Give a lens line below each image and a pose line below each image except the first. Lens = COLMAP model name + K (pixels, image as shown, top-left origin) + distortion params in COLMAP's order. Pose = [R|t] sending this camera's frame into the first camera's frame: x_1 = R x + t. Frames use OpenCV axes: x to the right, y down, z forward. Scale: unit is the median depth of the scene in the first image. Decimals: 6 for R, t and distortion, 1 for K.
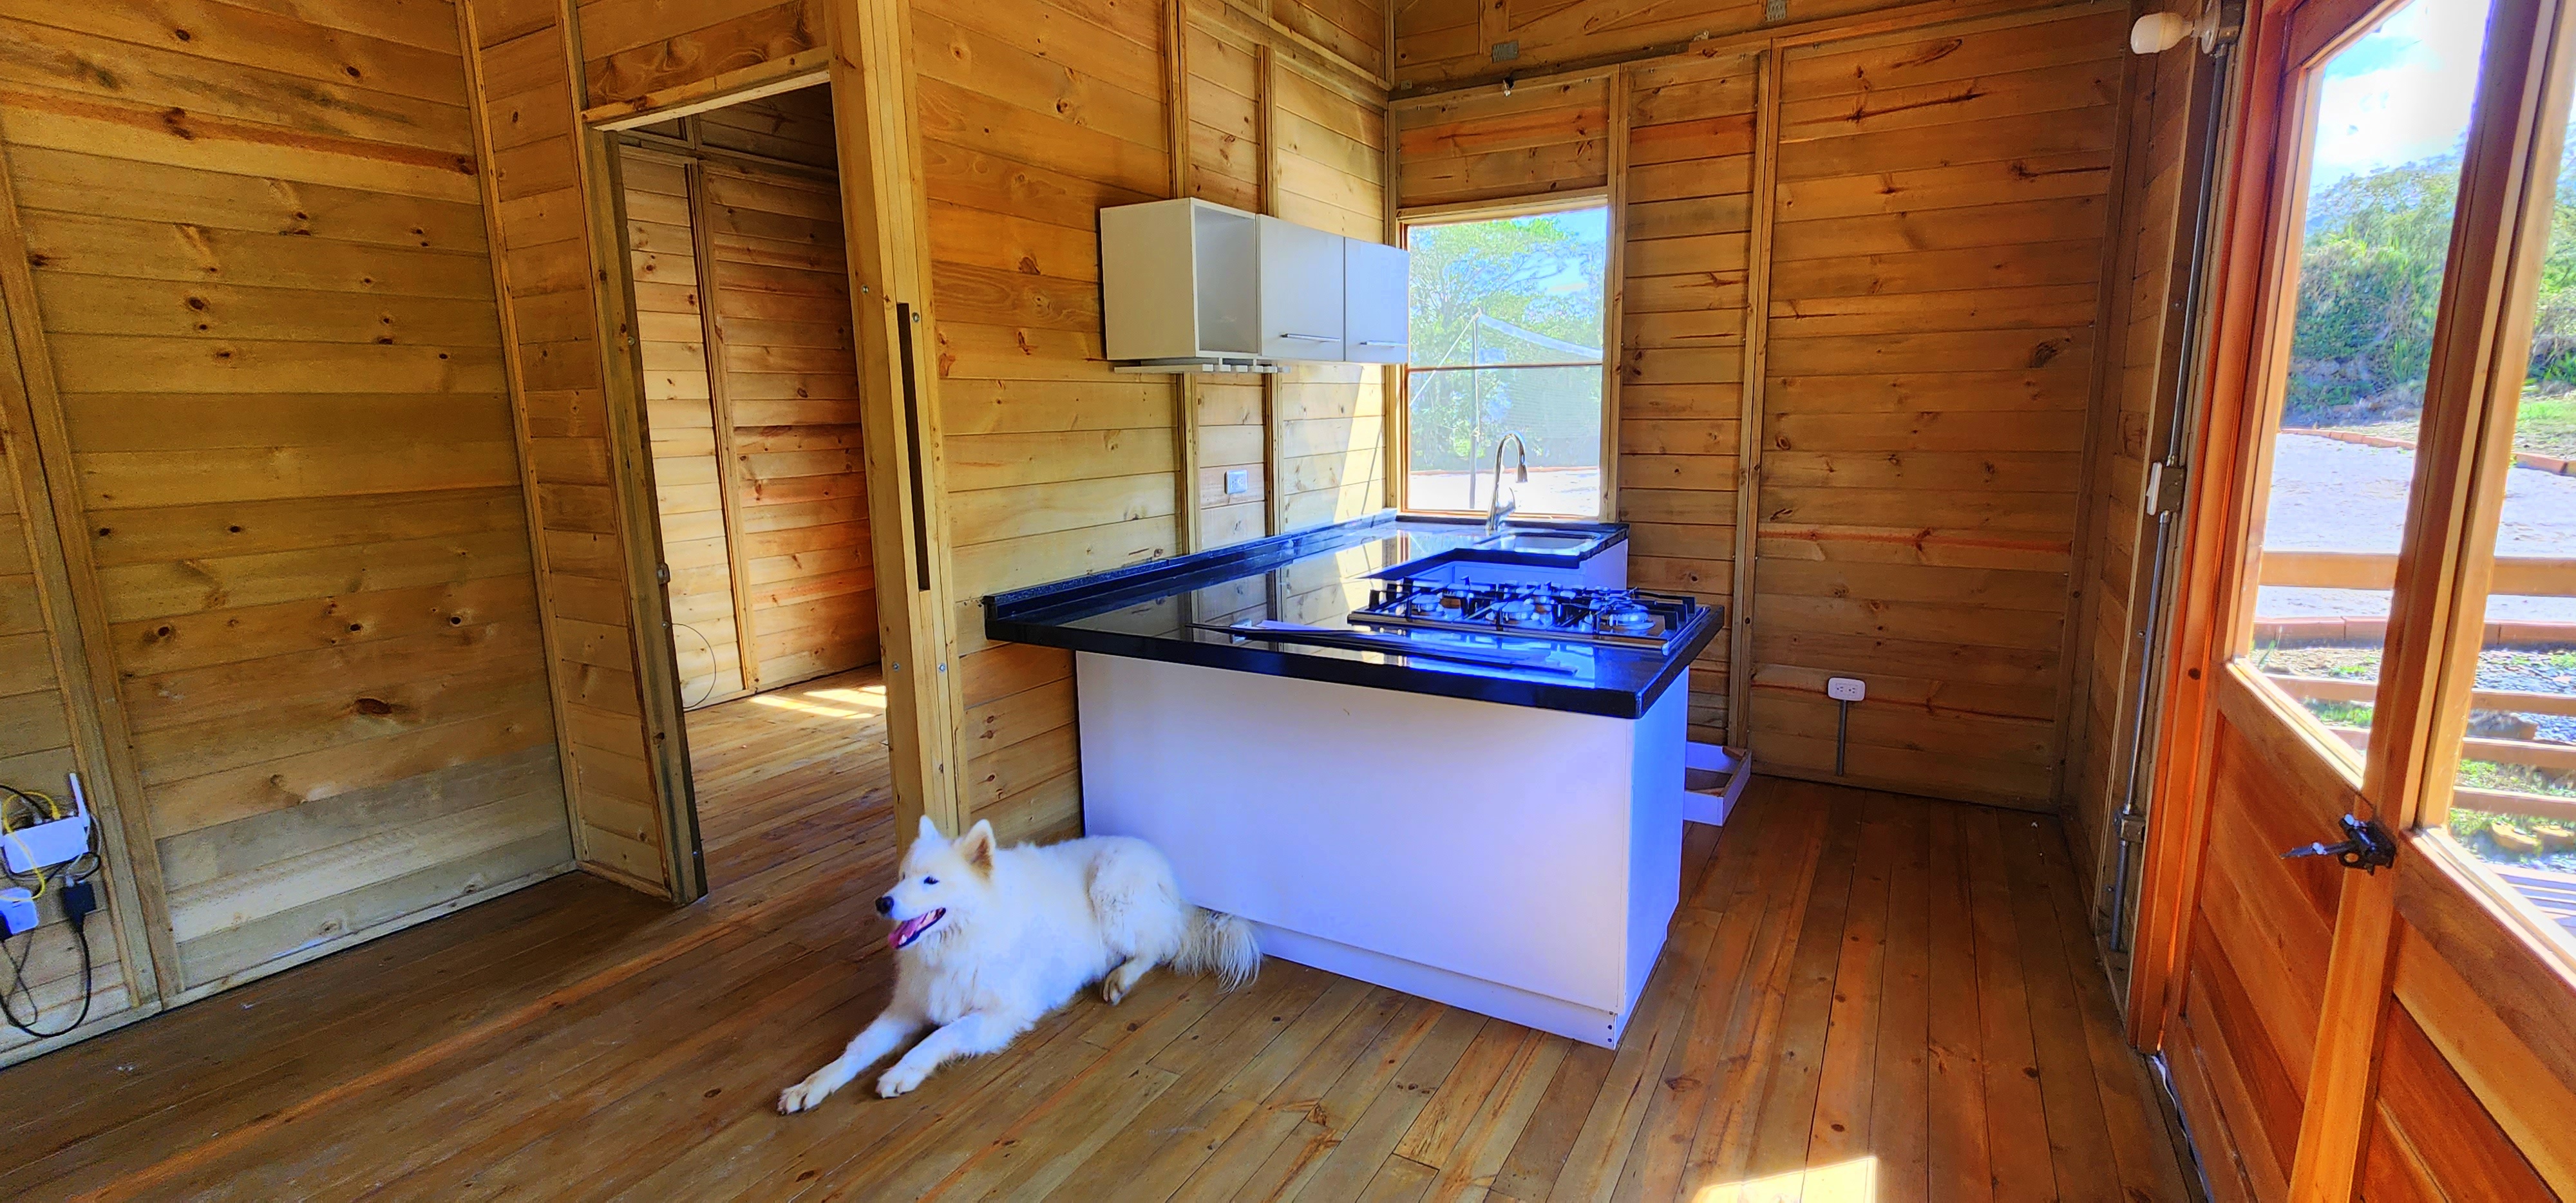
lens RADIAL K [[1065.4, 0, 1311.2], [0, 1065.4, 599.1], [0, 0, 1]] dist [-0.002225, 0.000897]
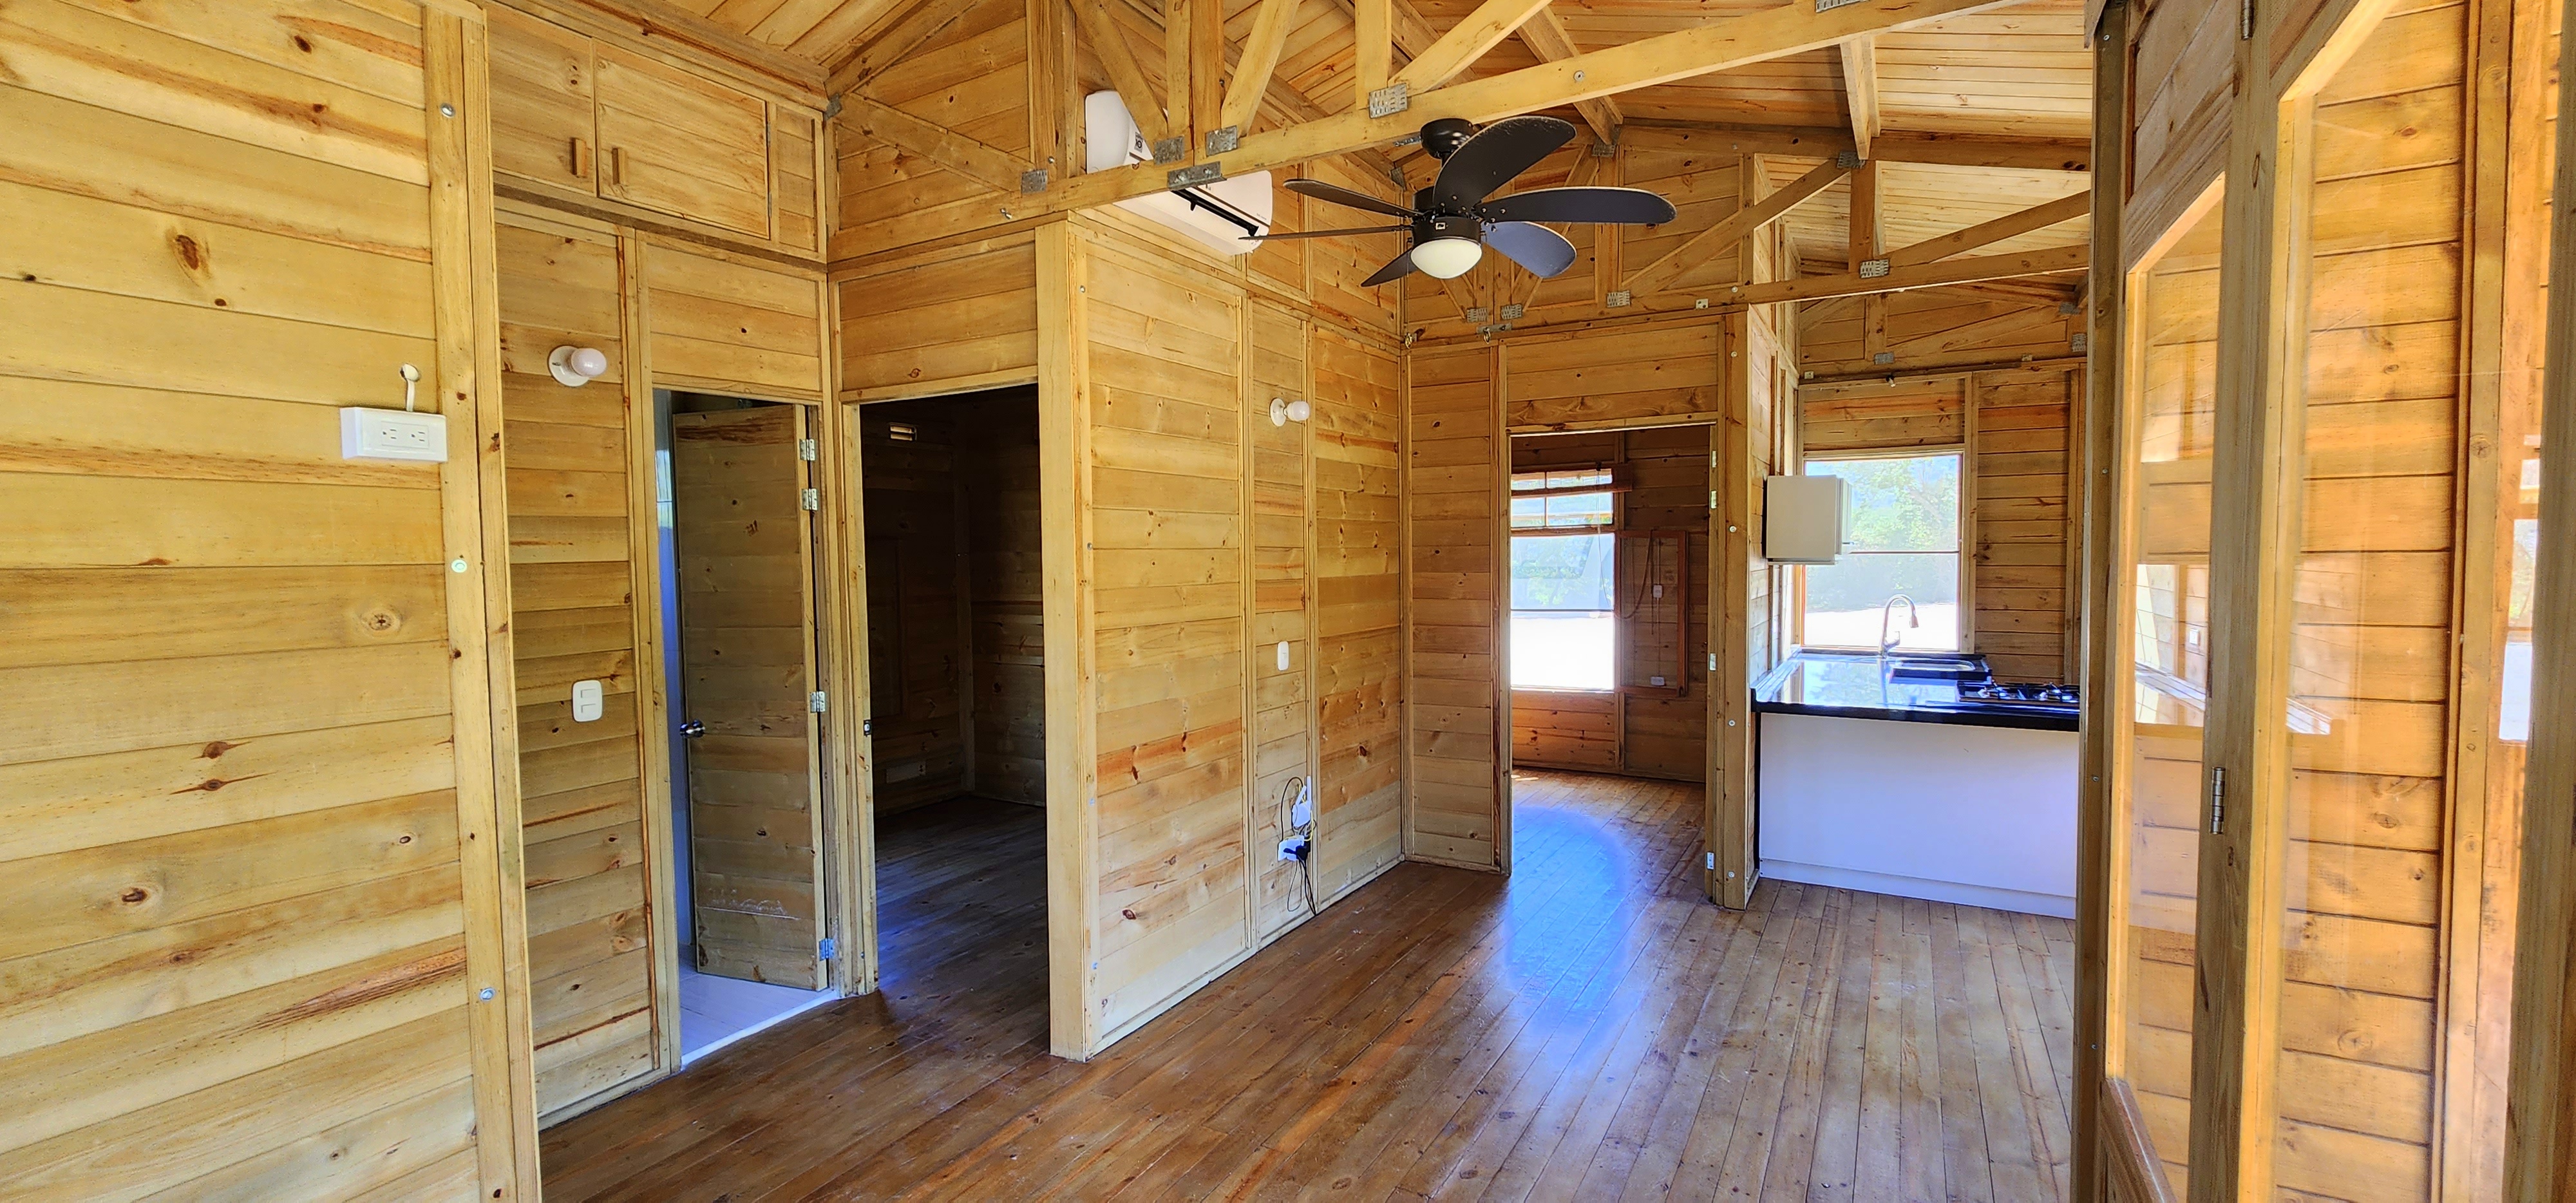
lens RADIAL K [[1065.4, 0, 1277.2], [0, 1065.4, 611.7], [0, 0, 1]] dist [-0.002225, 0.000897]
pose [[0.999956, 0.004315, -0.008333, -0.760739], [-0.005320, 0.992196, -0.124575, 0.069490], [0.007731, 0.124614, 0.992175, -0.578809]]
